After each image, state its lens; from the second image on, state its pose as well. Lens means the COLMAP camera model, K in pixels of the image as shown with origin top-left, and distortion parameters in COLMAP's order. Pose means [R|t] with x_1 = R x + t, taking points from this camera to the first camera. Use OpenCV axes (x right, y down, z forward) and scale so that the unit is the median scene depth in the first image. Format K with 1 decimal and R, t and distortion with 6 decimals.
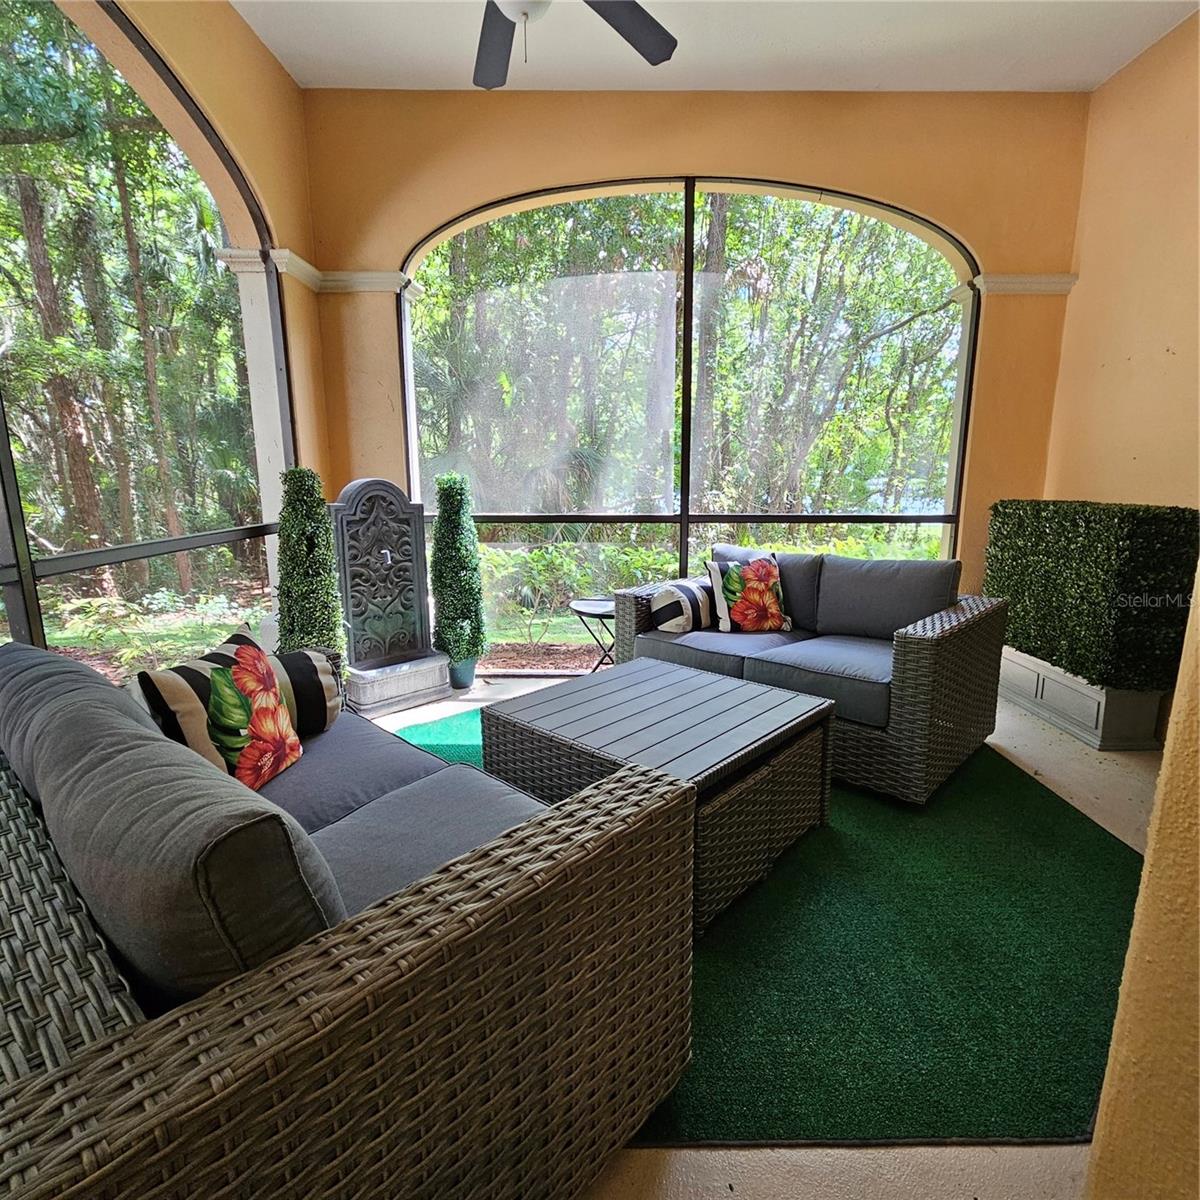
lens RADIAL K [[650.6, 0, 604.4], [0, 650.6, 598.4], [0, 0, 1]] dist [0.000548, -0.000402]
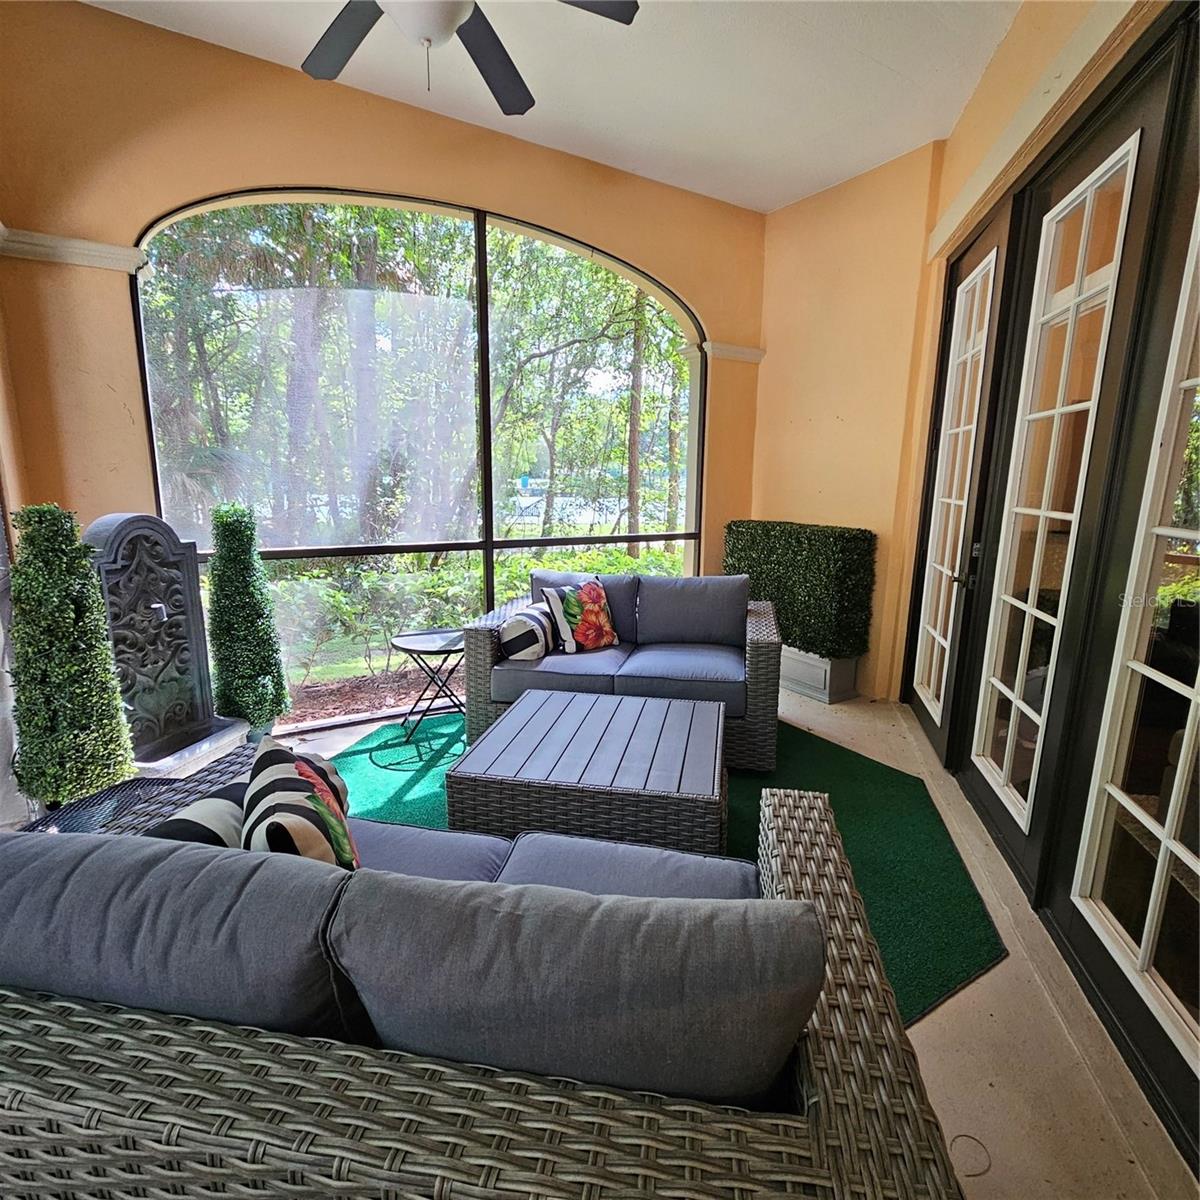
lens RADIAL K [[650.6, 0, 609.2], [0, 650.6, 599.8], [0, 0, 1]] dist [0.000548, -0.000402]
pose [[0.850069, -0.086153, 0.519578, -0.293096], [0.084855, 0.996045, 0.026328, -0.055705], [-0.519791, 0.021708, 0.854017, 0.045356]]
